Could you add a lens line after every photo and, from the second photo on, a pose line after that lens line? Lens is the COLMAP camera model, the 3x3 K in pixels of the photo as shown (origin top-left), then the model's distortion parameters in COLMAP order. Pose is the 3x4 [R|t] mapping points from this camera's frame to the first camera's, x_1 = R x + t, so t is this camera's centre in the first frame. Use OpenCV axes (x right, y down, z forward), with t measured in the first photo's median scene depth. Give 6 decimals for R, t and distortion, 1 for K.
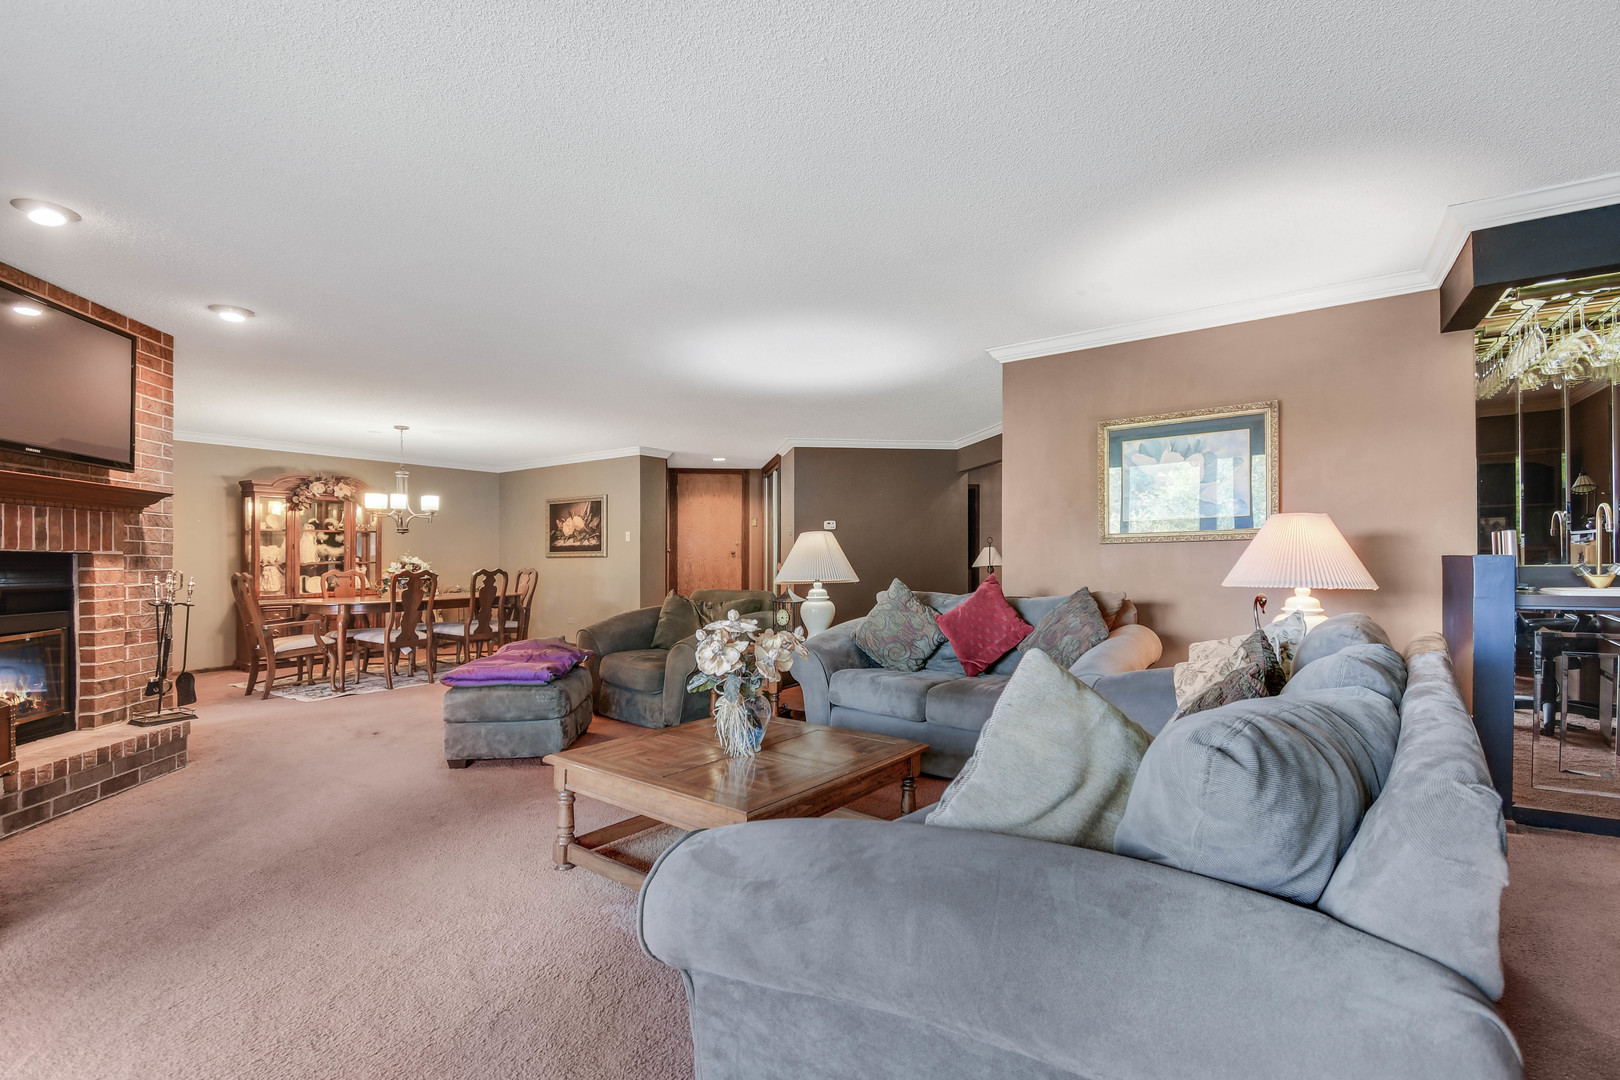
lens RADIAL K [[751.6, 0, 797.6], [0, 751.6, 544.9], [0, 0, 1]] dist [0.027900, -0.010156]
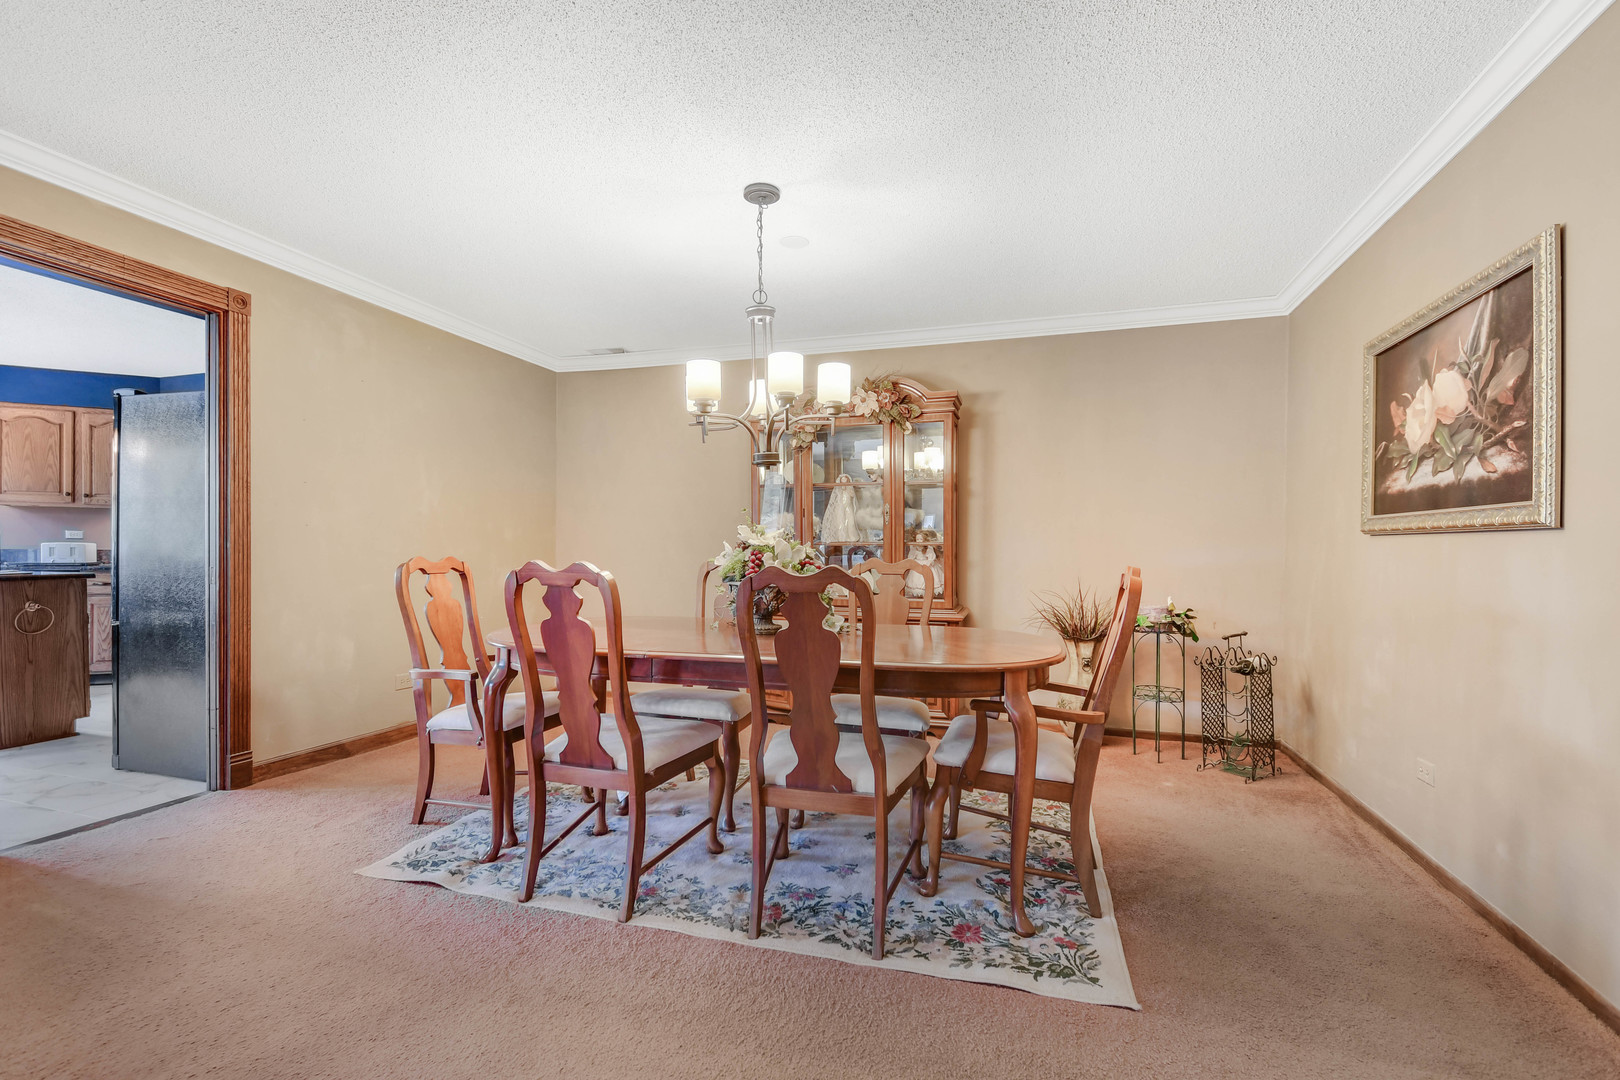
lens RADIAL K [[751.6, 0, 797.6], [0, 751.6, 544.9], [0, 0, 1]] dist [0.027900, -0.010156]
pose [[0.284257, 0.006175, -0.958728, -0.136319], [0.011476, 0.999886, 0.009842, 0.020514], [0.958679, -0.013801, 0.284154, 0.911280]]
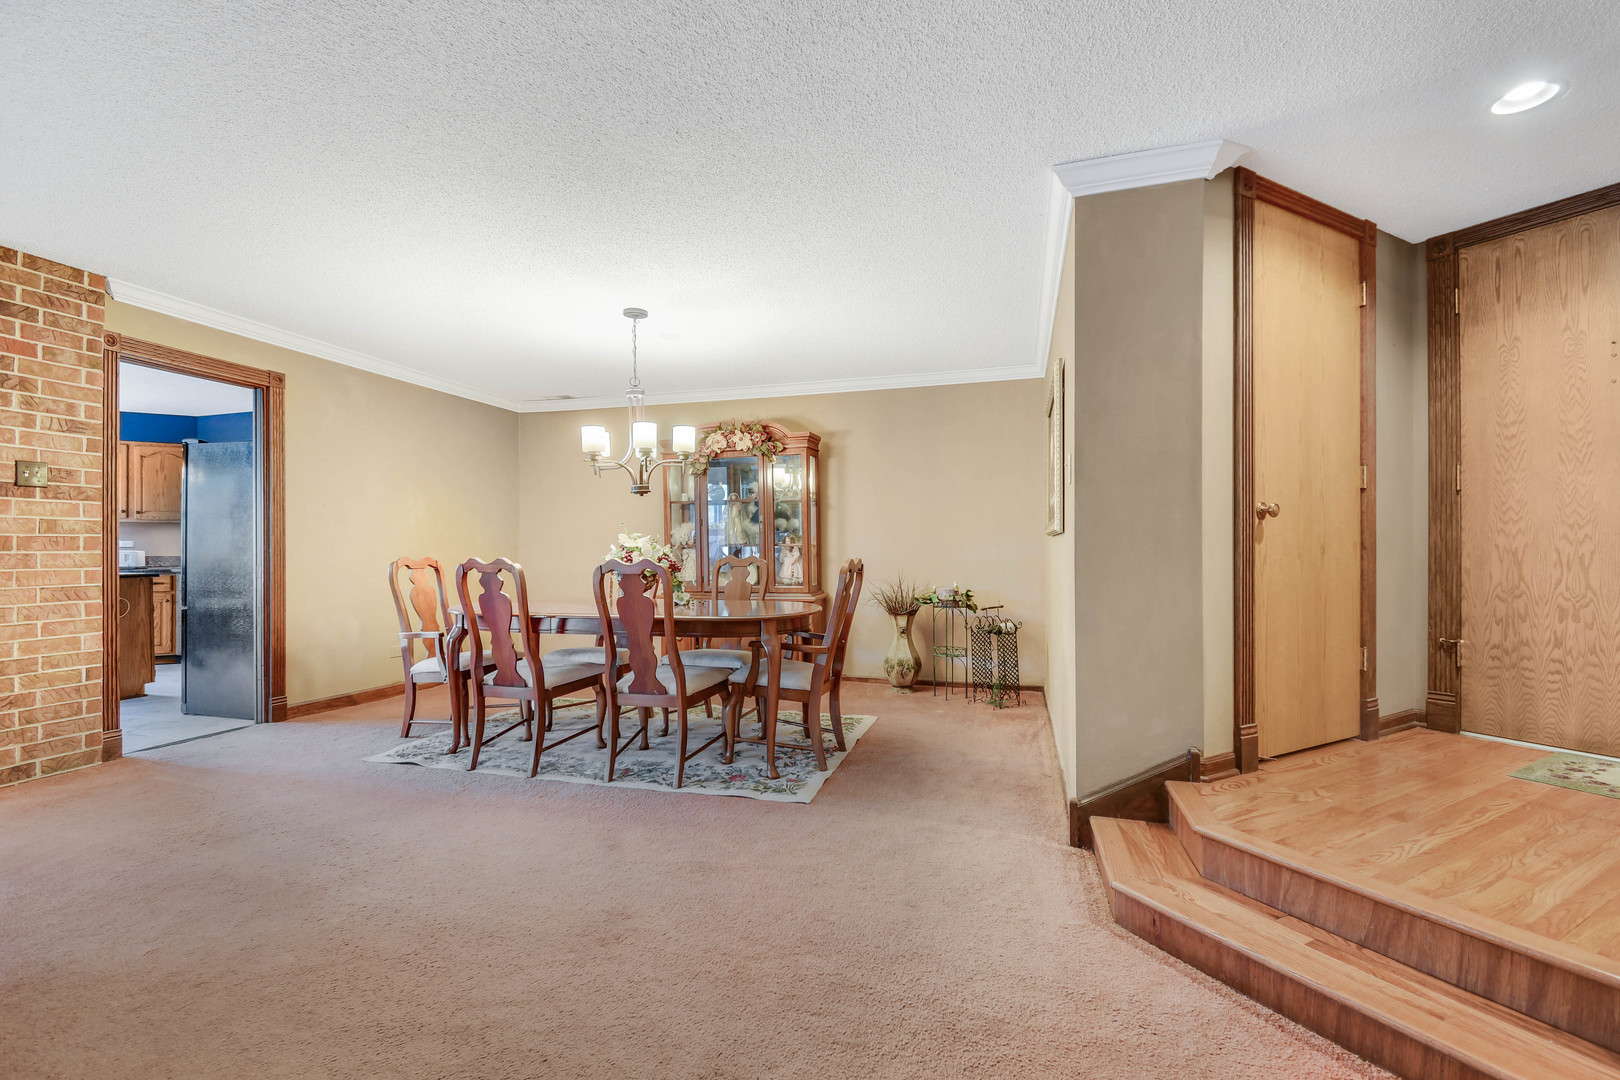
lens RADIAL K [[729.1, 0, 810.0], [0, 729.1, 540.0], [0, 0, 1]] dist [0.017386, -0.000561]
pose [[0.309224, -0.005985, -0.950971, 0.059470], [0.020705, 0.999786, 0.000440, 0.021427], [0.950764, -0.019826, 0.309281, 0.955698]]
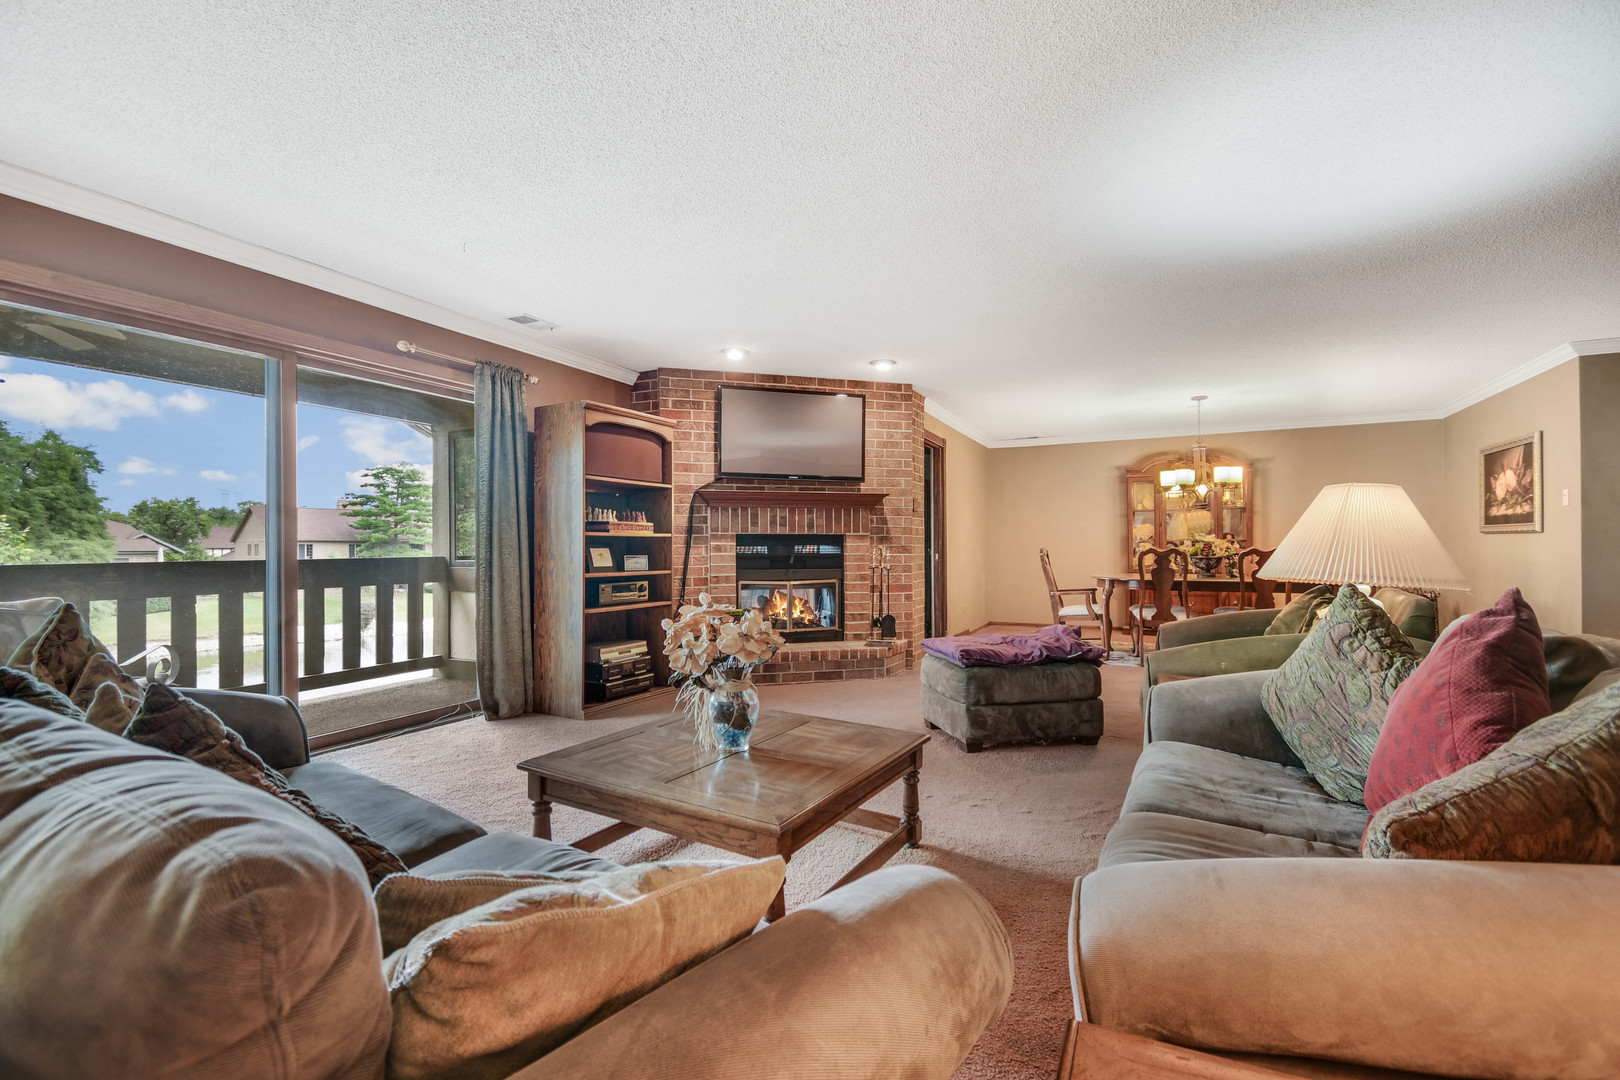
lens RADIAL K [[729.1, 0, 810.0], [0, 729.1, 540.0], [0, 0, 1]] dist [0.017386, -0.000561]
pose [[0.132746, 0.004097, -0.991142, 0.337110], [0.023251, 0.999703, 0.007246, 0.005346], [0.990877, -0.024007, 0.132611, 0.395632]]
